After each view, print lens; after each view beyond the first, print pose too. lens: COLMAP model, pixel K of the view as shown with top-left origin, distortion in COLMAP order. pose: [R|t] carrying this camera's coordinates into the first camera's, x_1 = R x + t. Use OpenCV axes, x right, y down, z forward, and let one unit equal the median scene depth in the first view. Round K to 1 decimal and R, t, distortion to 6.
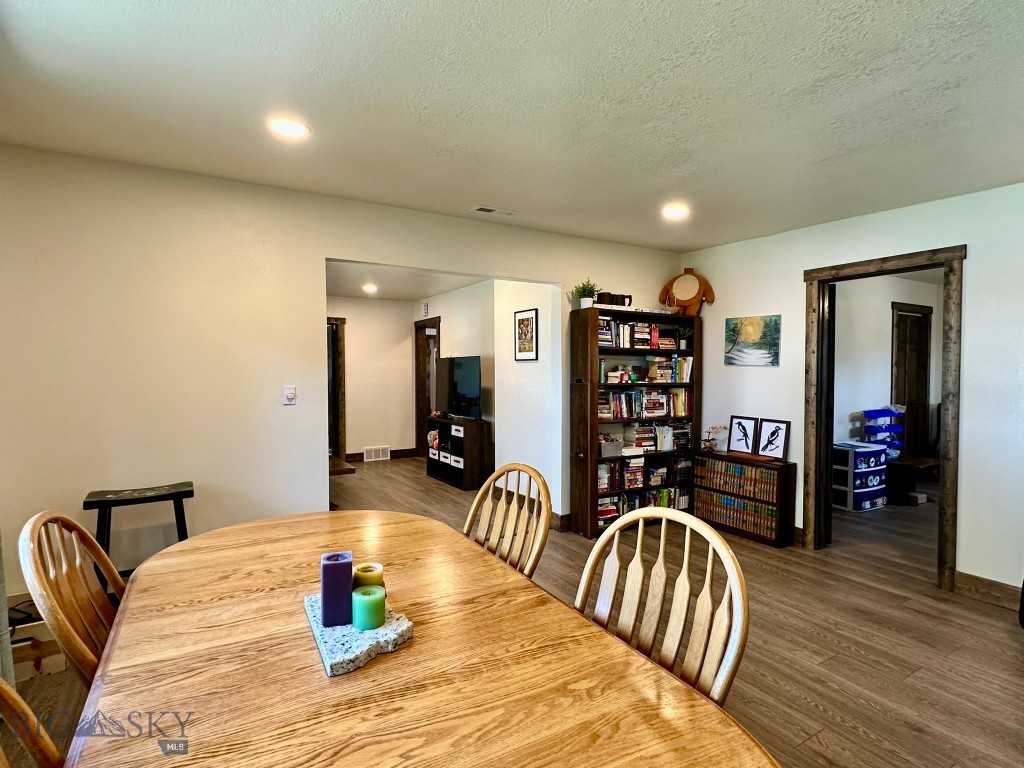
lens RADIAL K [[532.5, 0, 508.7], [0, 532.5, 387.4], [0, 0, 1]] dist [0.004524, 0.000793]
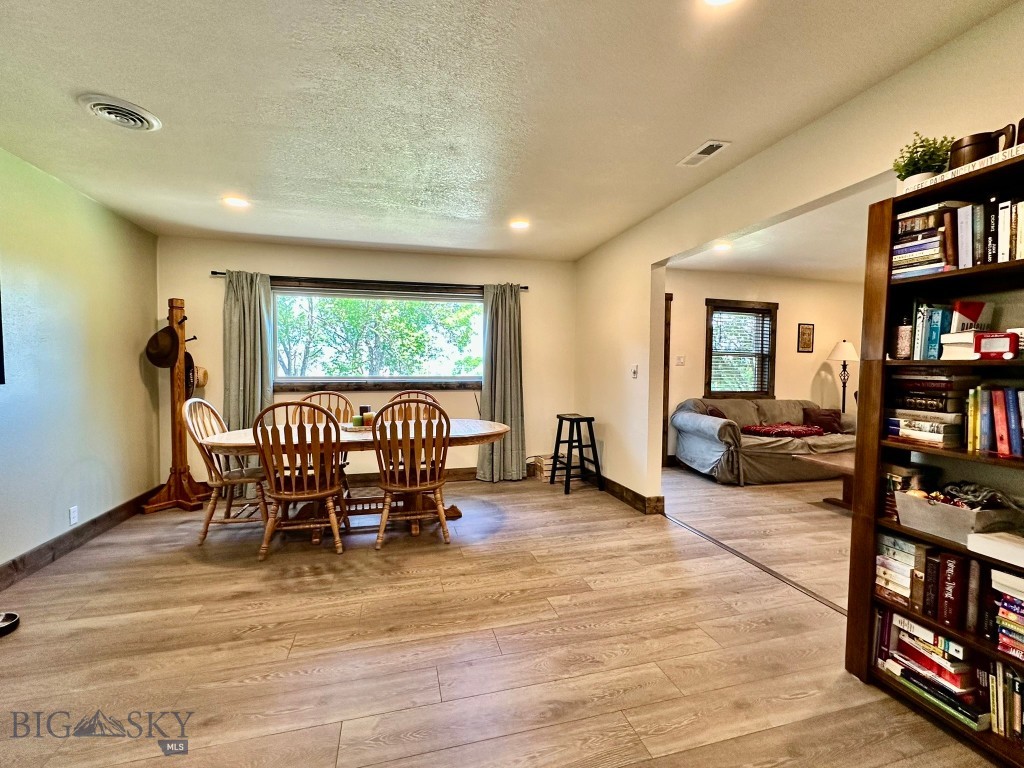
lens RADIAL K [[439.1, 0, 512.6], [0, 439.1, 381.4], [0, 0, 1]] dist [-0.001703, -0.000123]
pose [[-0.268848, 0.025313, -0.962850, 0.507537], [-0.039500, 0.998524, 0.037280, 0.007609], [0.962372, 0.048056, -0.267451, 0.638706]]
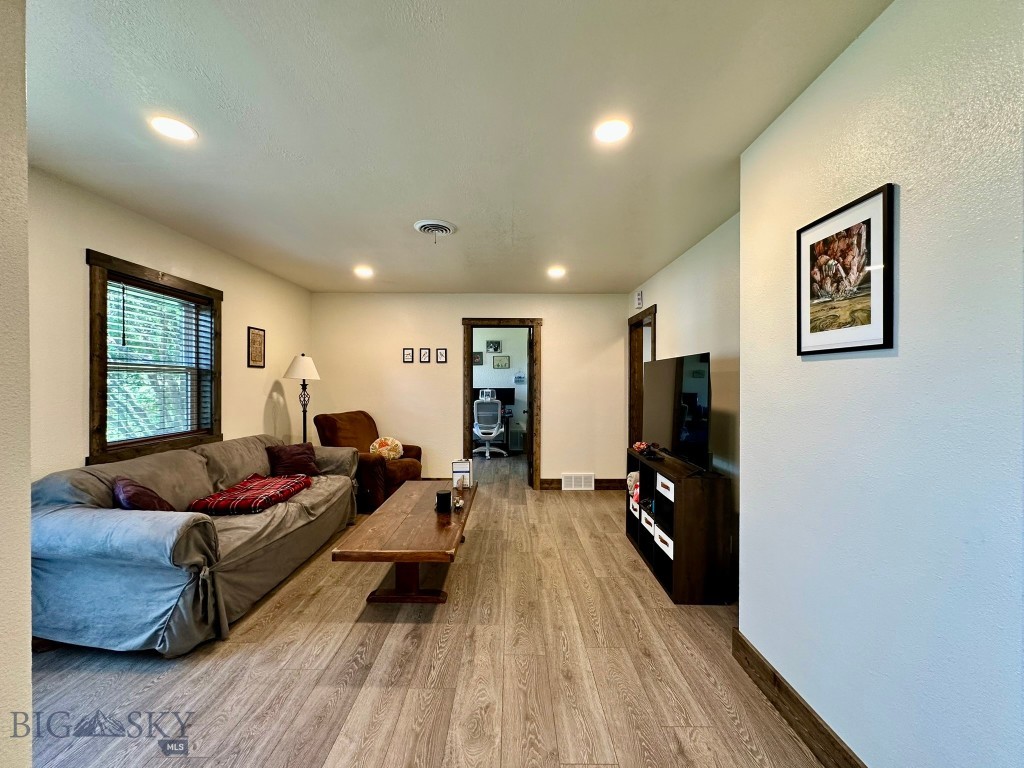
lens RADIAL K [[413.1, 0, 517.7], [0, 413.1, 385.8], [0, 0, 1]] dist [-0.002943, 0.000929]
pose [[0.863456, 0.008078, -0.504359, -0.013085], [-0.016977, 0.999771, -0.013052, -0.020650], [0.504138, 0.019832, 0.863396, 0.641846]]
